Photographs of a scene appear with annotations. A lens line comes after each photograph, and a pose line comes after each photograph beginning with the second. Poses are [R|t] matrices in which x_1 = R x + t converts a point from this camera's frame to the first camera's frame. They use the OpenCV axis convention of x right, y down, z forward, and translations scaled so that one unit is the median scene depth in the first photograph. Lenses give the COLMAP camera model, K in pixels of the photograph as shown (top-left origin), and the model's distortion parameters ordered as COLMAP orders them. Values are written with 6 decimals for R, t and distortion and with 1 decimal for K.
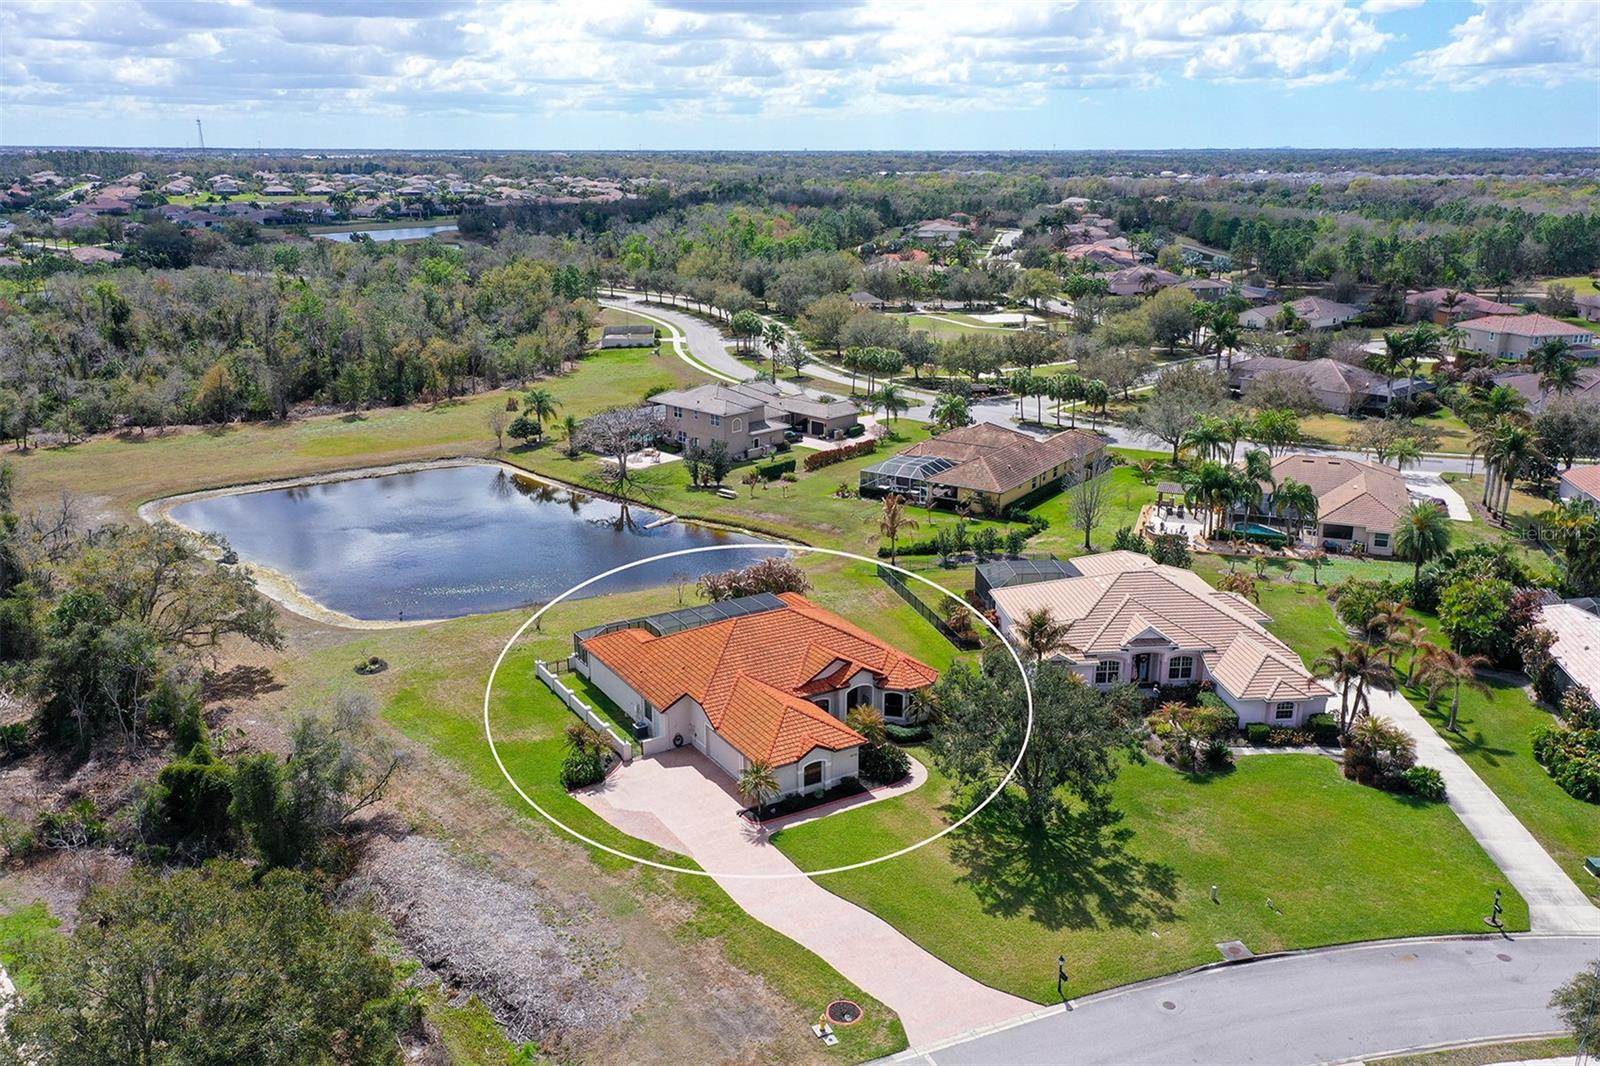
lens RADIAL K [[1278.5, 0, 798.4], [0, 1278.5, 552.3], [0, 0, 1]] dist [0.025894, -0.000344]
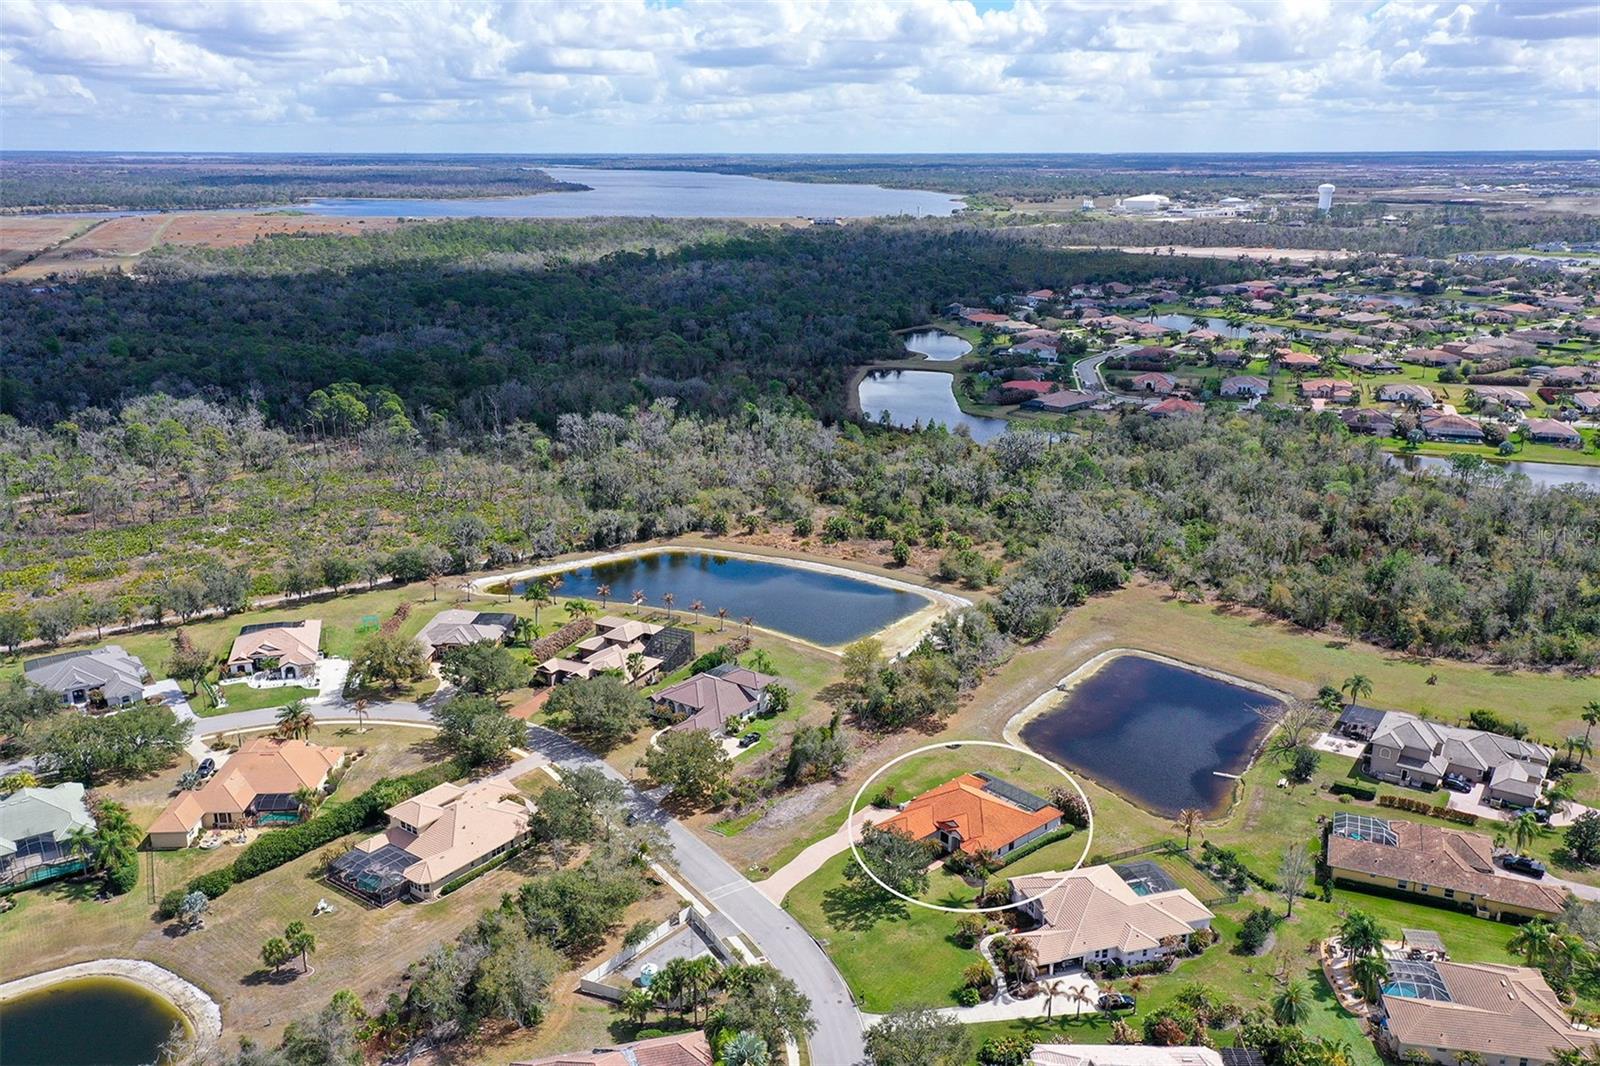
lens RADIAL K [[1278.5, 0, 798.4], [0, 1278.5, 552.3], [0, 0, 1]] dist [0.025894, -0.000344]
pose [[0.180981, 0.293685, -0.938613, 1.935131], [-0.291763, 0.927442, 0.233933, -0.795928], [0.939213, 0.231515, 0.253536, 0.040381]]
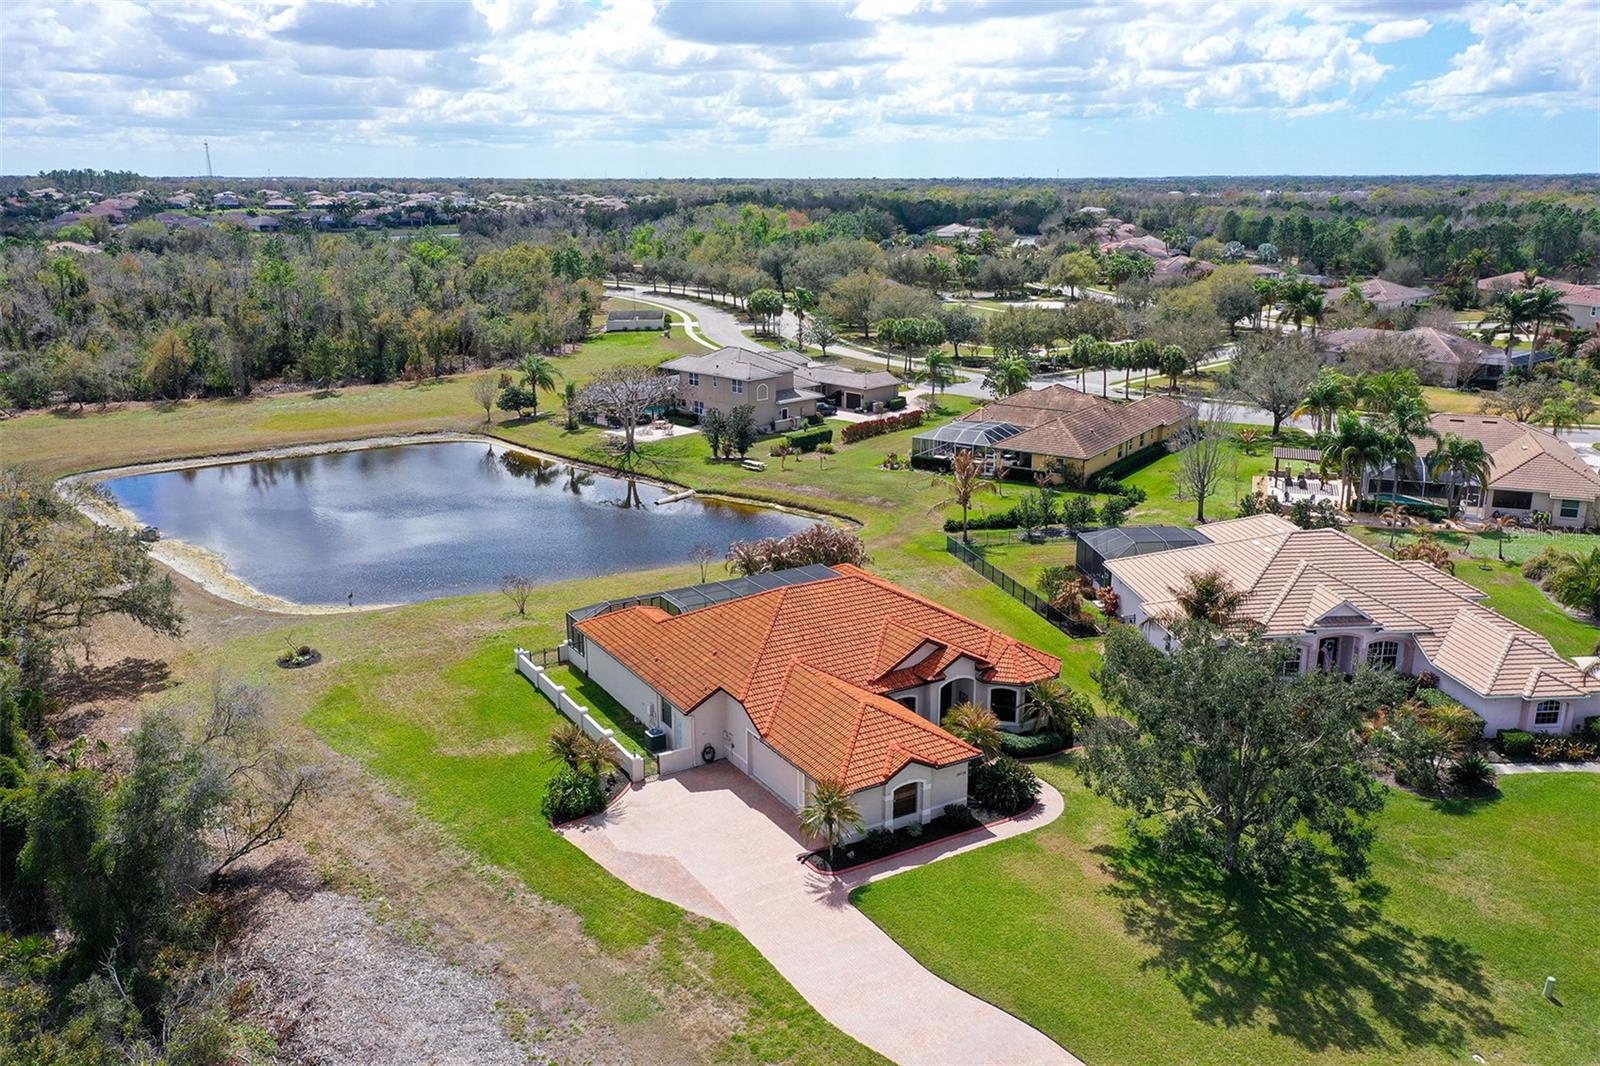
lens RADIAL K [[1277.2, 0, 800.0], [0, 1277.2, 533.0], [0, 0, 1]] dist [0.018642, 0.006645]
pose [[0.999997, -0.001172, -0.002245, -0.038887], [0.001094, 0.999404, -0.034514, 0.045831], [0.002284, 0.034511, 0.999402, 0.265582]]
